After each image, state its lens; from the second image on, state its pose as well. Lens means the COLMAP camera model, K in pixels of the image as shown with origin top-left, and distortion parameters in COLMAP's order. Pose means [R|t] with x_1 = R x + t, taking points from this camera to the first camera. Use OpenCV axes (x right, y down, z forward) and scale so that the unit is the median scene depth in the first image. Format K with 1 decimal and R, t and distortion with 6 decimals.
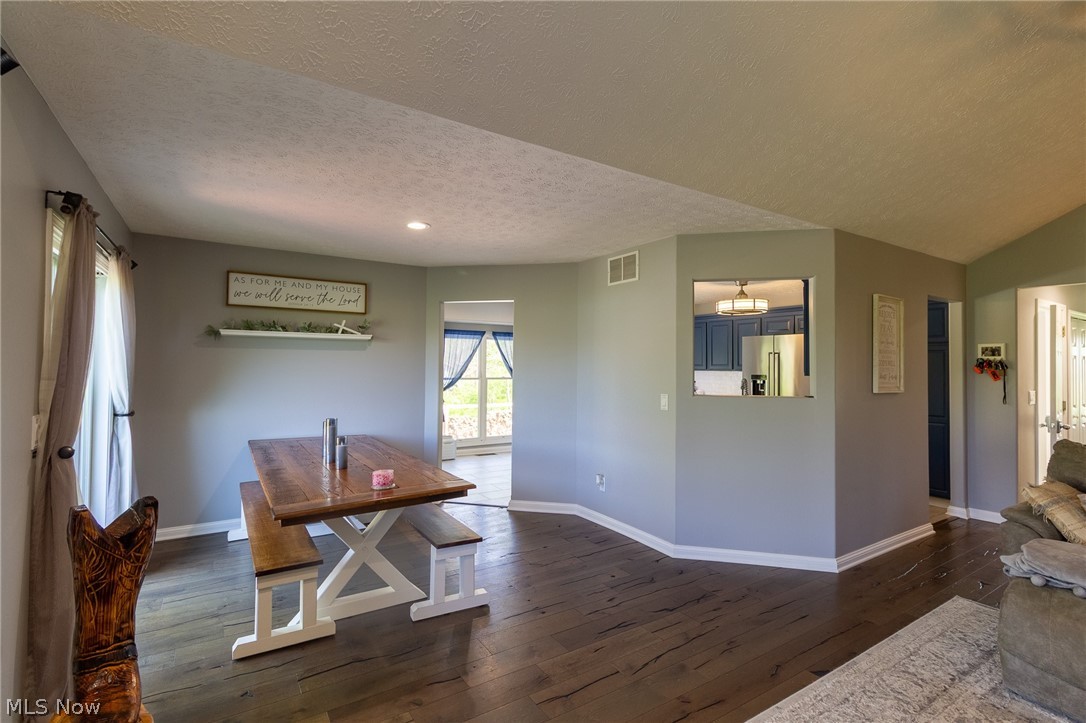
lens RADIAL K [[506.5, 0, 542.2], [0, 506.5, 351.7], [0, 0, 1]] dist [0.001628, 0.001452]
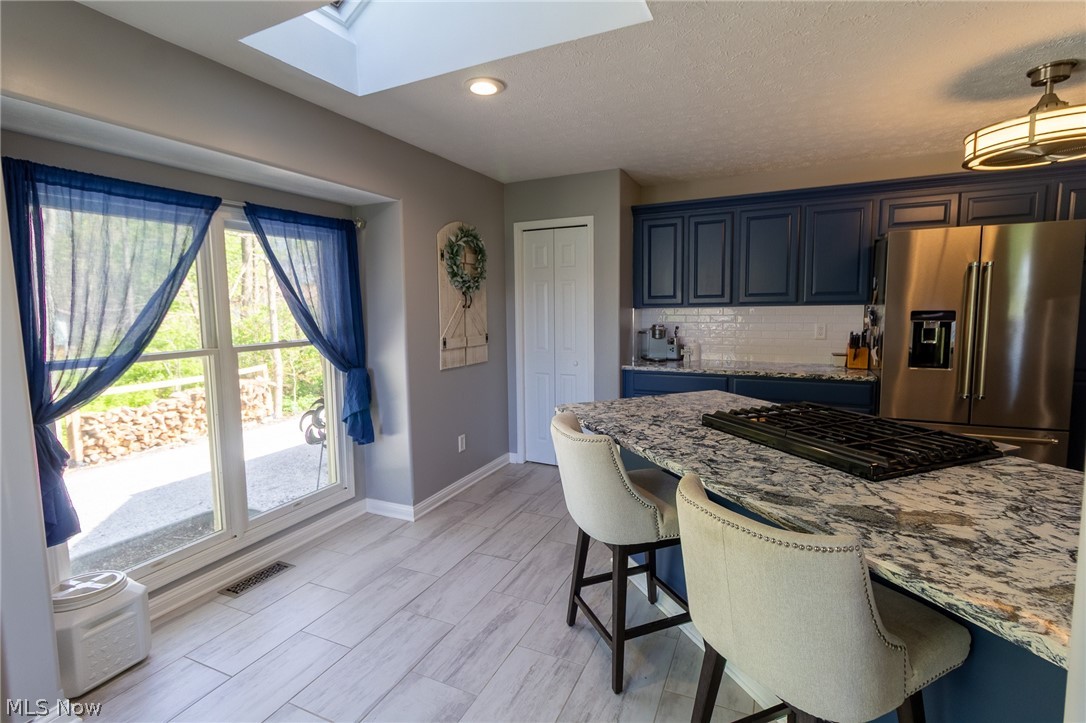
lens RADIAL K [[506.5, 0, 542.2], [0, 506.5, 351.7], [0, 0, 1]] dist [0.001628, 0.001452]
pose [[0.841427, -0.075176, 0.535116, -0.122740], [0.011479, 0.992539, 0.121388, 0.017408], [-0.540249, -0.095997, 0.836012, 0.647197]]
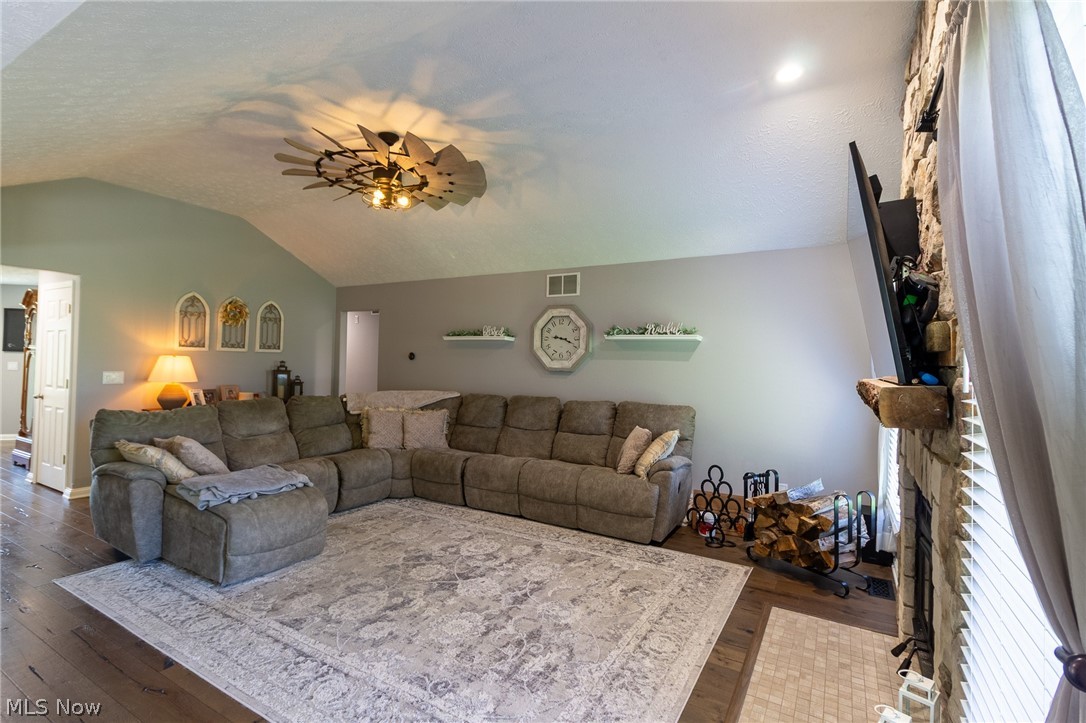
lens RADIAL K [[506.5, 0, 542.2], [0, 506.5, 351.7], [0, 0, 1]] dist [0.001628, 0.001452]
pose [[-0.447375, -0.002467, 0.894343, -0.196686], [-0.048570, 0.998587, -0.021541, 0.006107], [-0.893027, -0.053076, -0.446863, 0.252166]]
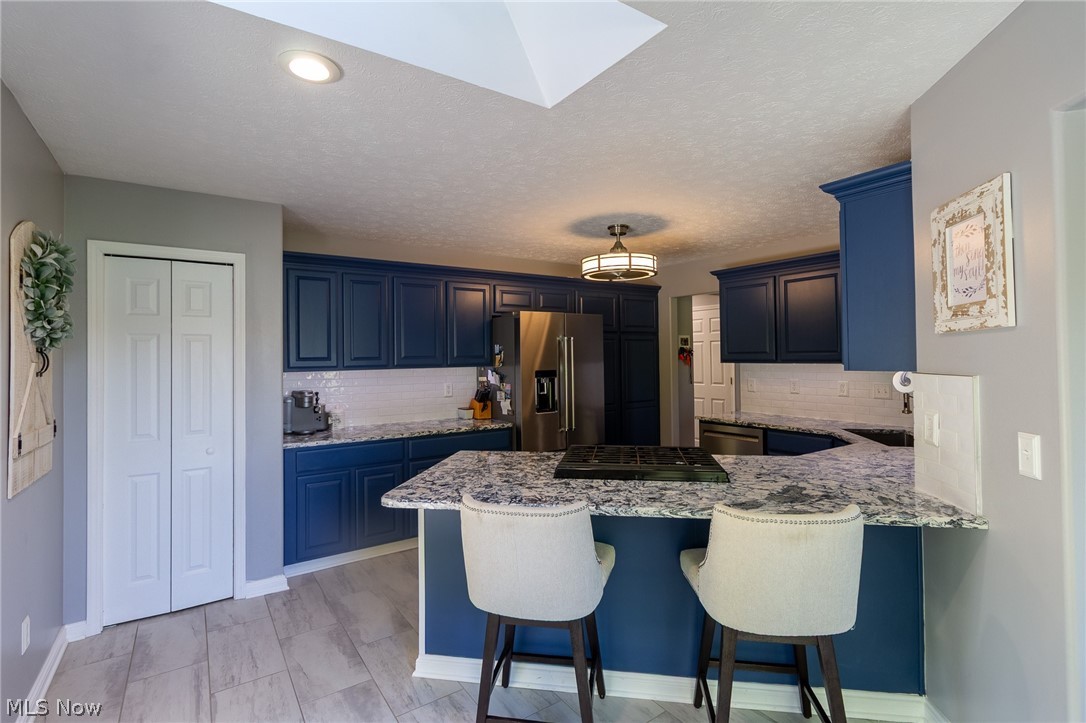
lens RADIAL K [[506.5, 0, 542.2], [0, 506.5, 351.7], [0, 0, 1]] dist [0.001628, 0.001452]
pose [[-0.036164, 0.000815, 0.999346, -0.200465], [-0.011628, 0.999932, -0.001236, 0.017770], [-0.999278, -0.011665, -0.036152, 0.845481]]
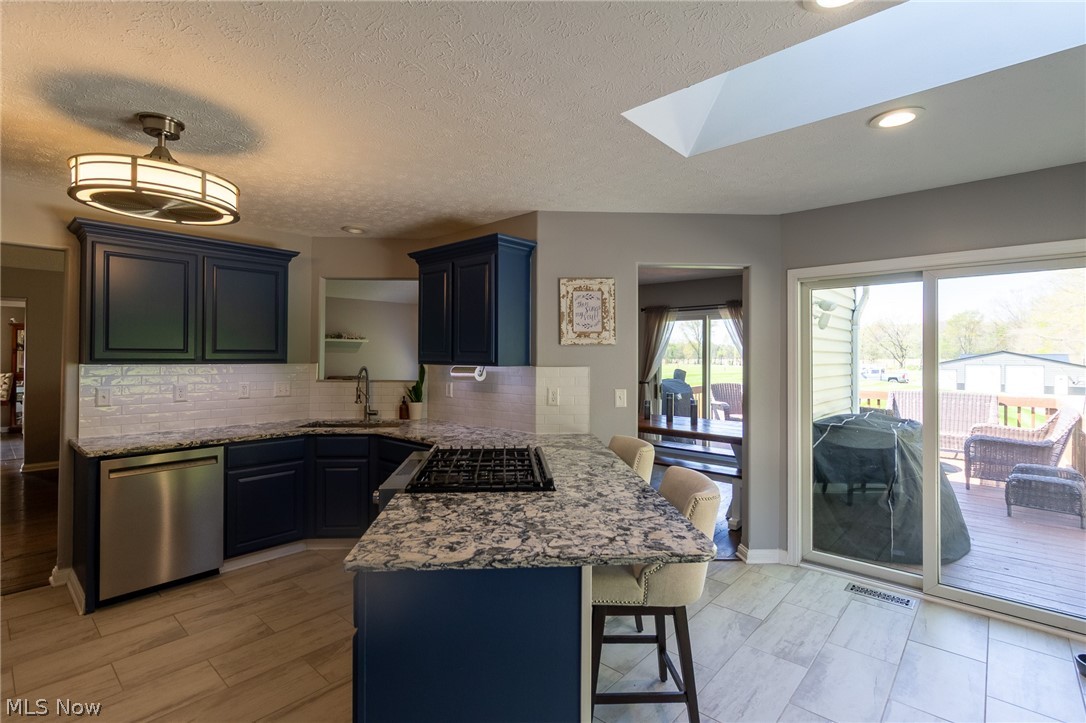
lens RADIAL K [[506.5, 0, 542.2], [0, 506.5, 351.7], [0, 0, 1]] dist [0.001628, 0.001452]
pose [[-0.964438, -0.018154, -0.263686, 0.170743], [-0.009659, 0.999393, -0.033479, 0.028049], [0.264134, -0.029742, -0.964027, 1.079847]]
